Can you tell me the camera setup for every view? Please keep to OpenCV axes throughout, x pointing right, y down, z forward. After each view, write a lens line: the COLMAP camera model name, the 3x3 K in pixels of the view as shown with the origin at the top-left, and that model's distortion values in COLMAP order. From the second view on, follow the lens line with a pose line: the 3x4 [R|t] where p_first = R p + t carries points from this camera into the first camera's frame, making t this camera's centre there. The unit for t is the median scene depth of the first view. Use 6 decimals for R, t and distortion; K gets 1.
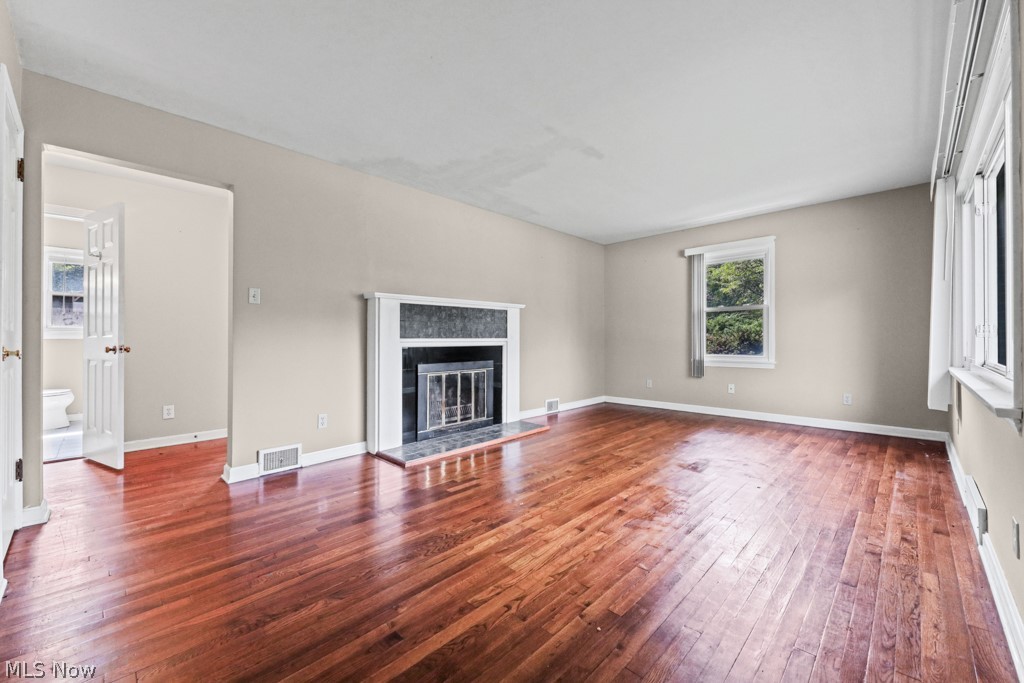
lens RADIAL K [[446.4, 0, 508.7], [0, 446.4, 333.7], [0, 0, 1]] dist [0.001488, 0.000076]
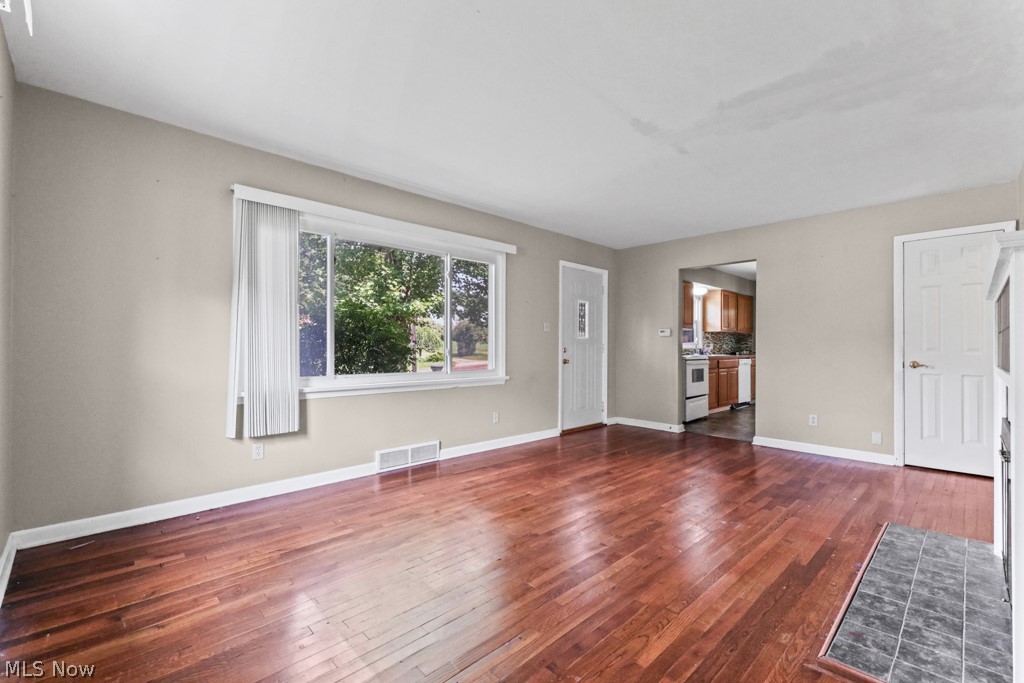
lens RADIAL K [[402.8, 0, 513.6], [0, 402.8, 351.4], [0, 0, 1]] dist [0.002368, -0.000218]
pose [[-0.999282, -0.000572, 0.037888, 0.298654], [-0.000747, 0.999989, -0.004609, -0.004571], [-0.037885, -0.004634, -0.999271, 1.305329]]
